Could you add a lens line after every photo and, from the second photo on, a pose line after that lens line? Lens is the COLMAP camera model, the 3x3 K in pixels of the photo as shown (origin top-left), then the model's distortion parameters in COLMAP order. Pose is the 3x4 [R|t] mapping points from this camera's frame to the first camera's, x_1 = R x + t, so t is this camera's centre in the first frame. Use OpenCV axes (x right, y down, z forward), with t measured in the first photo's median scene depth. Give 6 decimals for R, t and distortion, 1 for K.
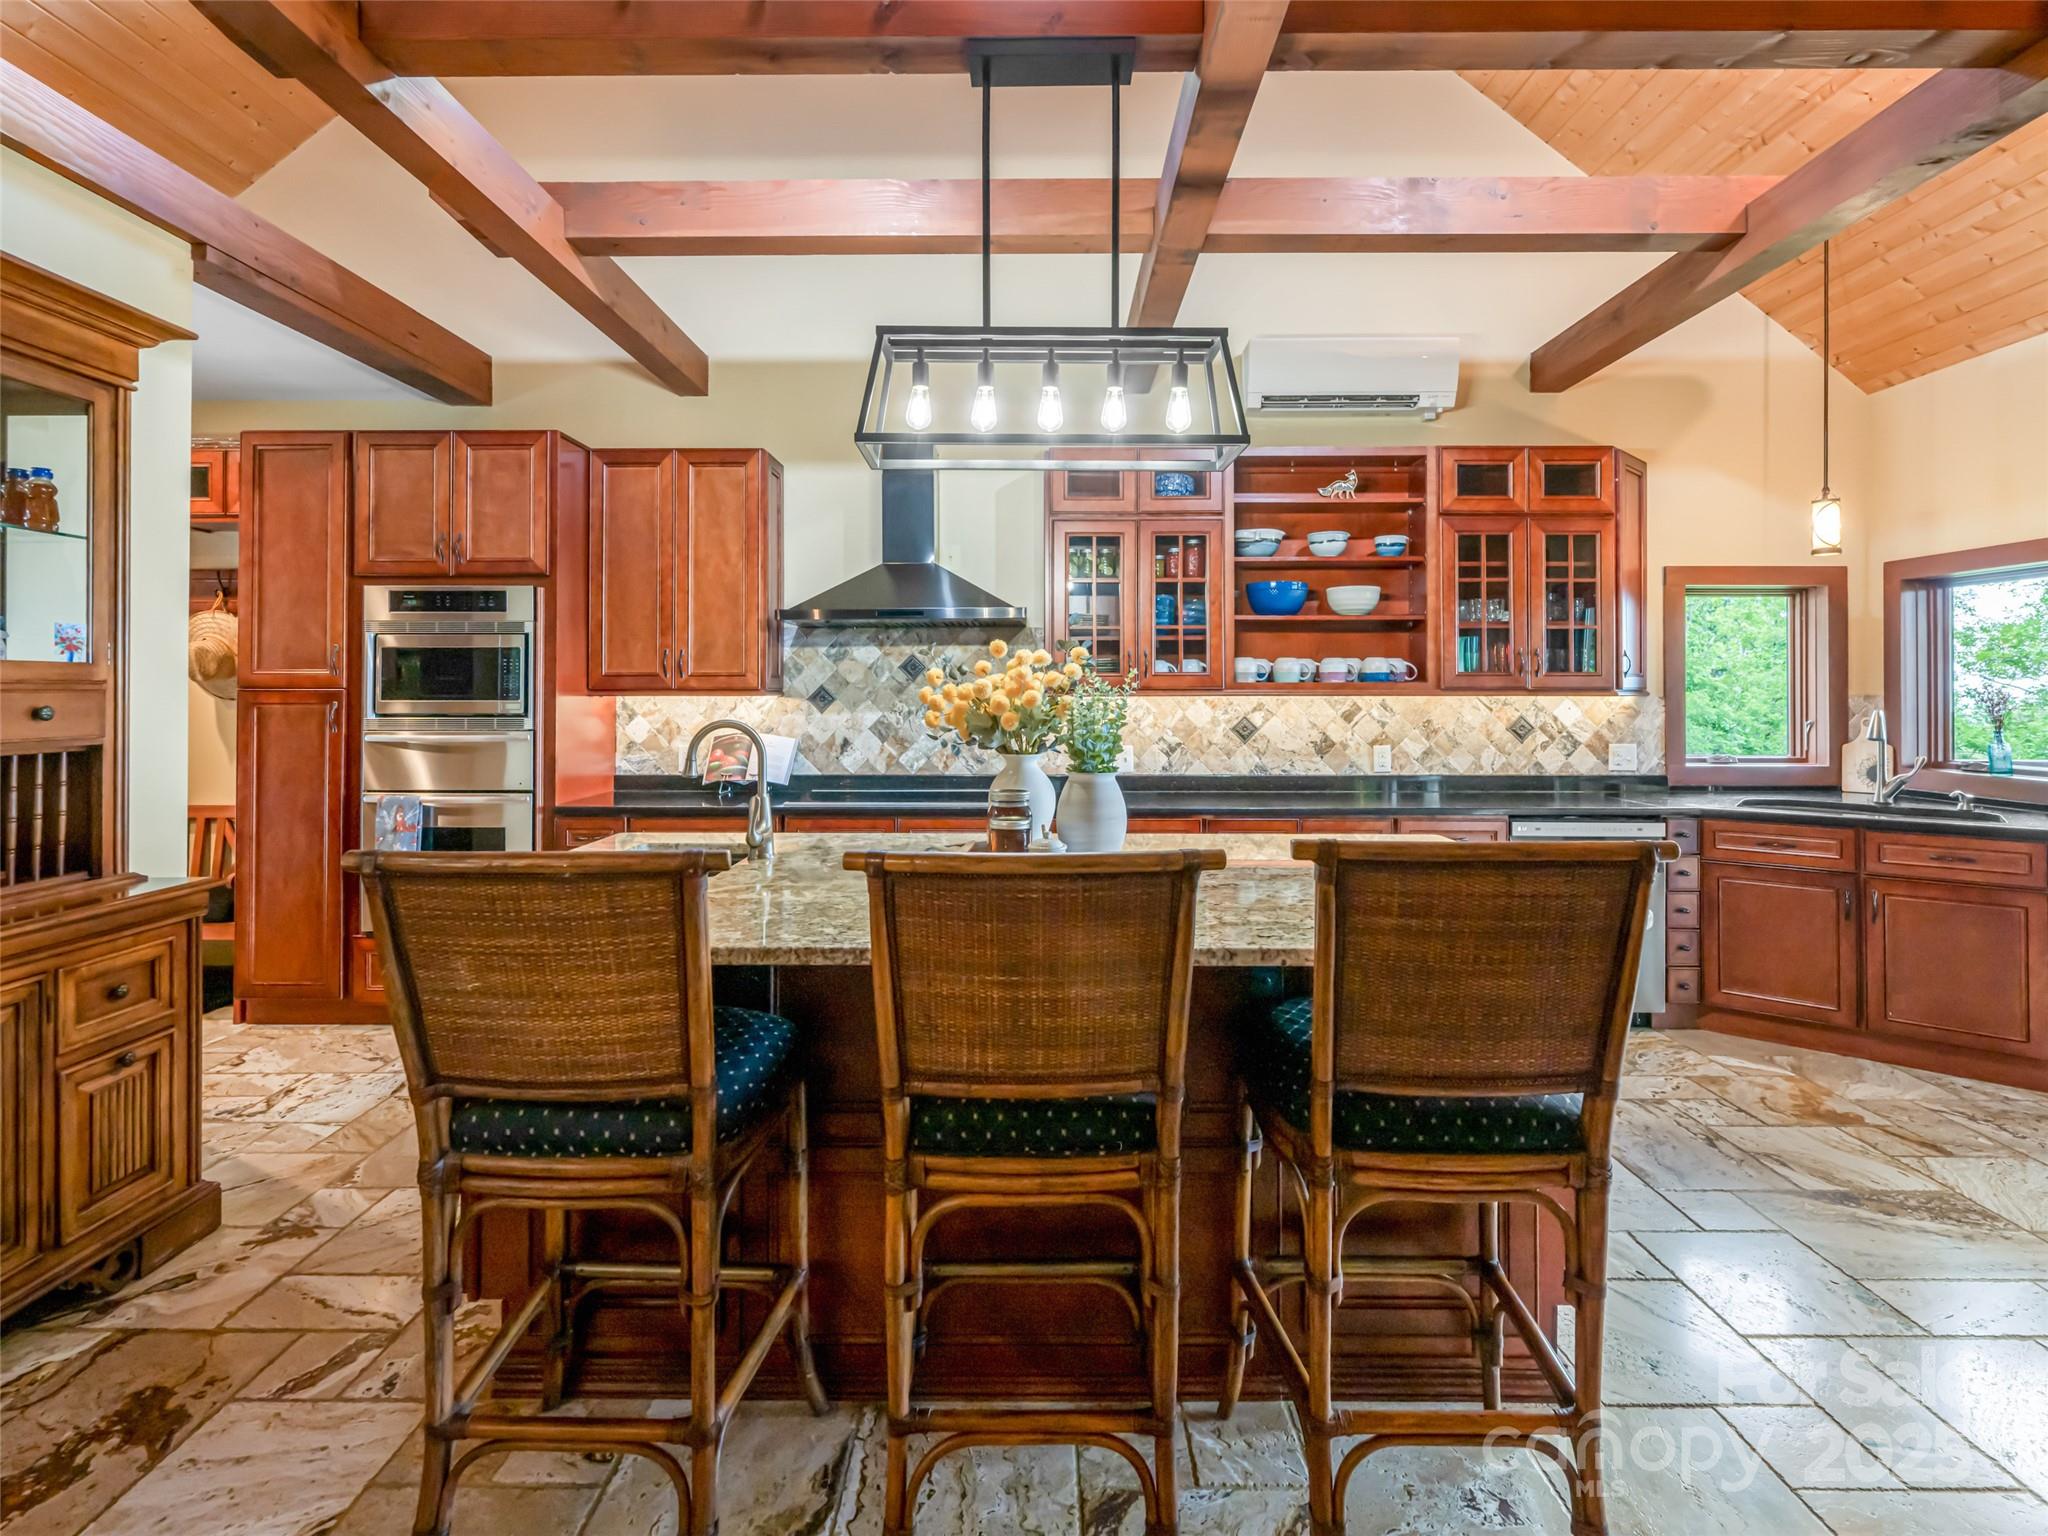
lens RADIAL K [[990.4, 0, 1022.6], [0, 990.4, 685.4], [0, 0, 1]] dist [0.001840, 0.000212]
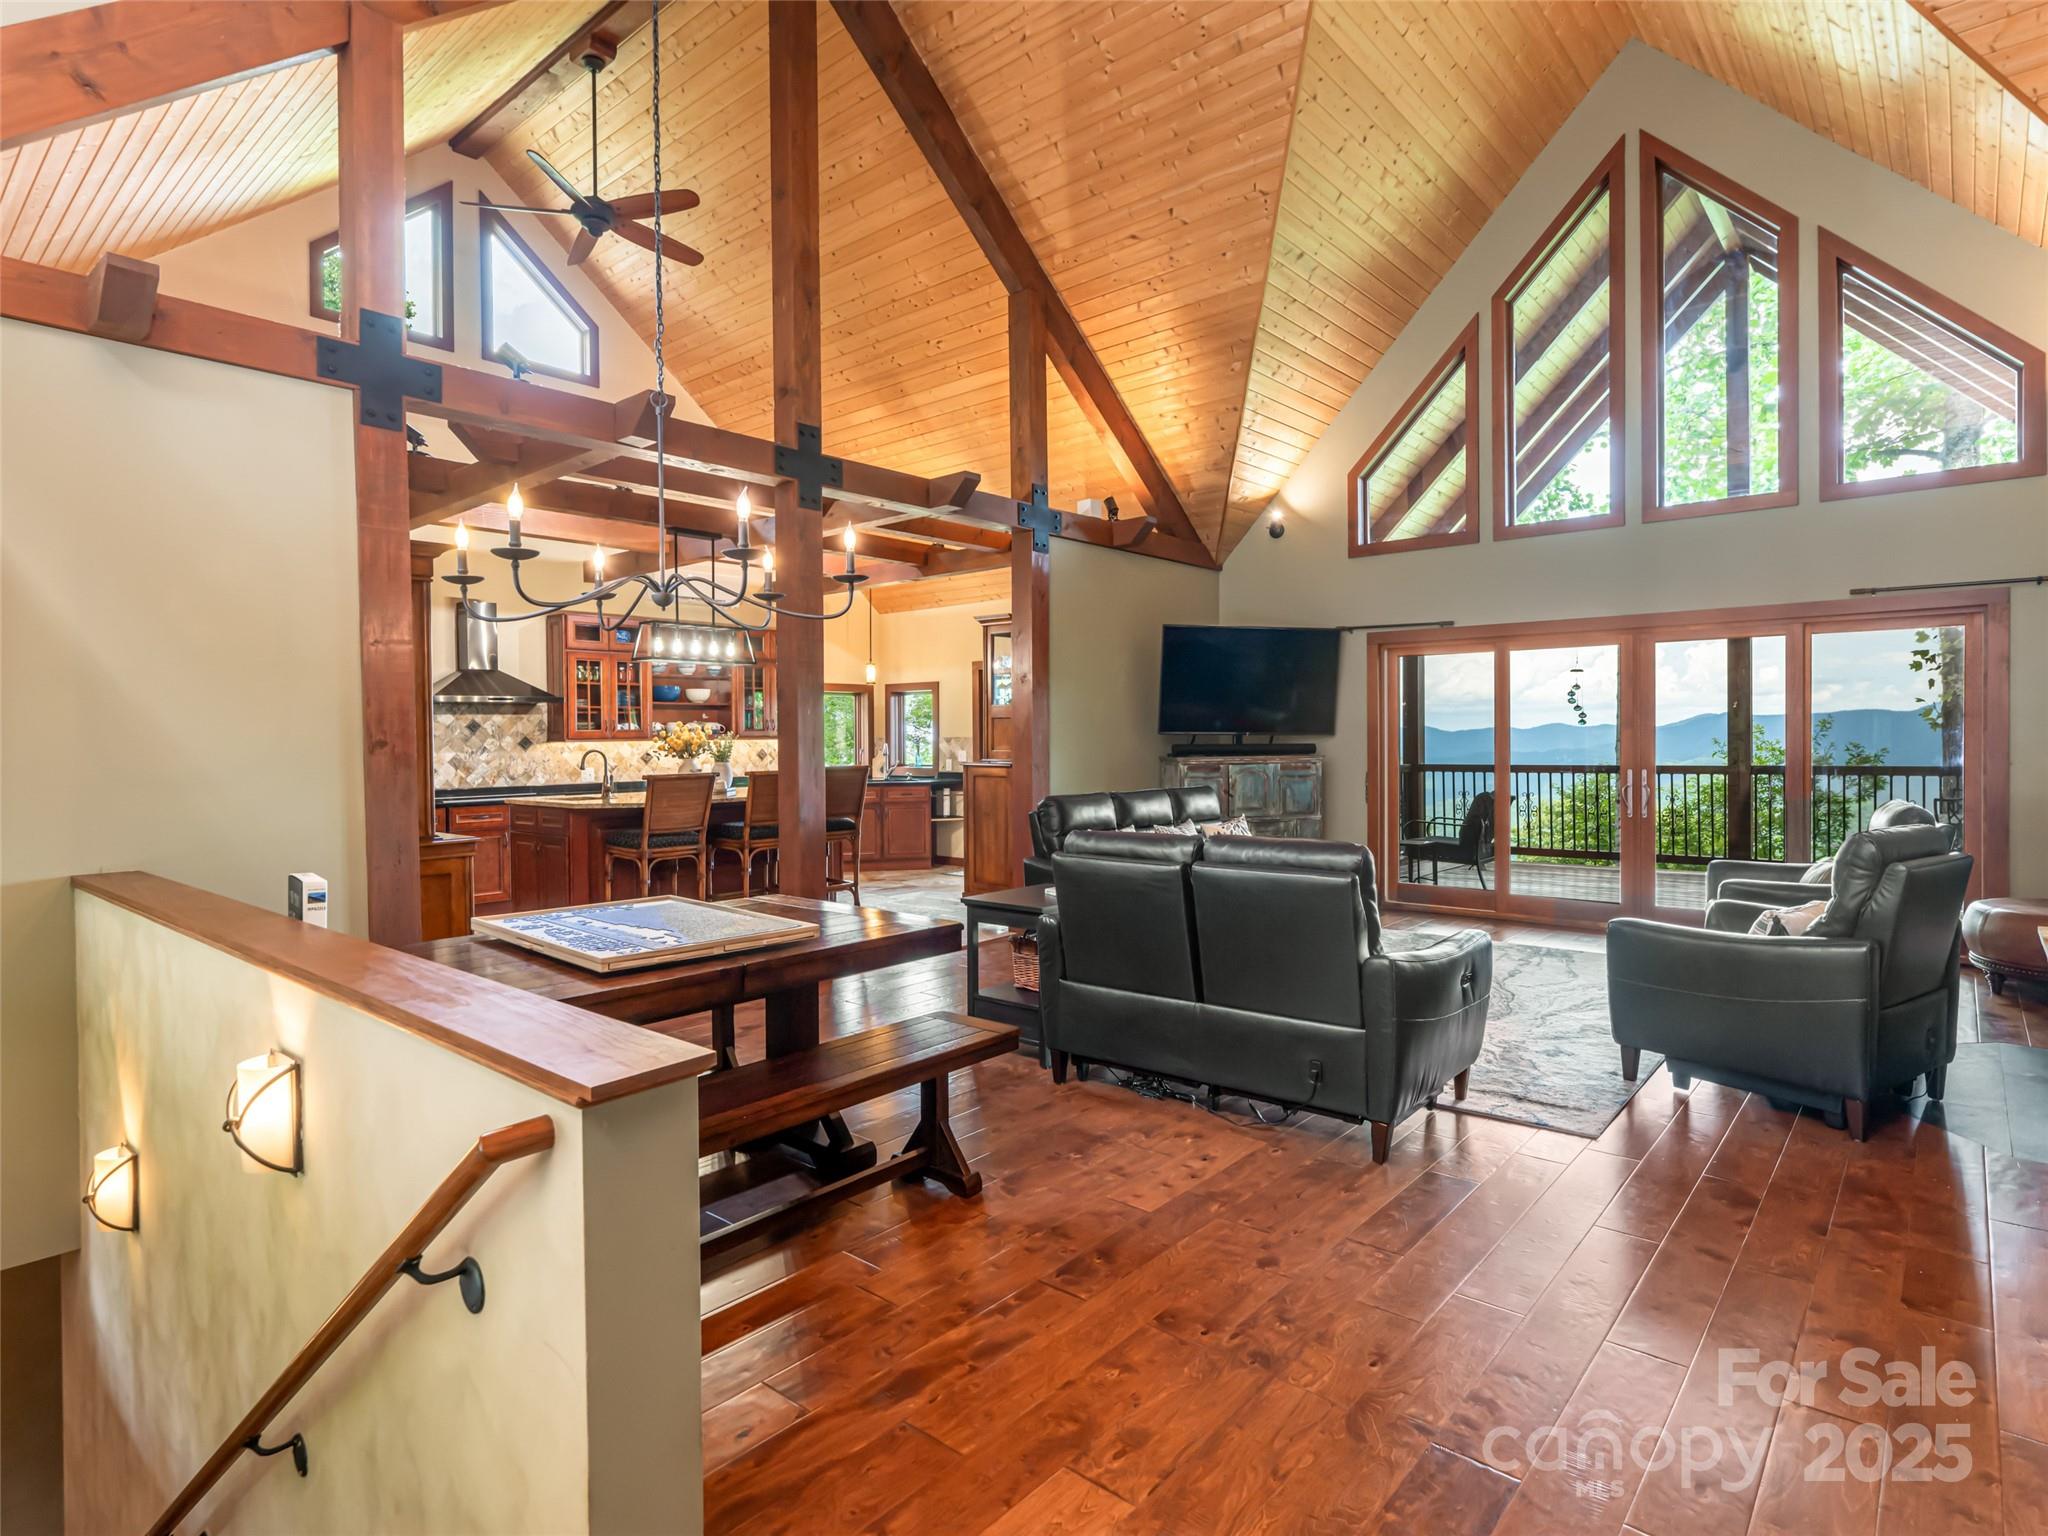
lens RADIAL K [[1081.8, 0, 1024.0], [0, 1081.8, 768.0], [0, 0, 1]] dist [-0.005064, -0.000999]
pose [[0.647371, -0.029547, 0.761602, -0.983258], [0.005006, 0.999392, 0.034518, -0.006518], [-0.762159, -0.018534, 0.647125, -1.029575]]
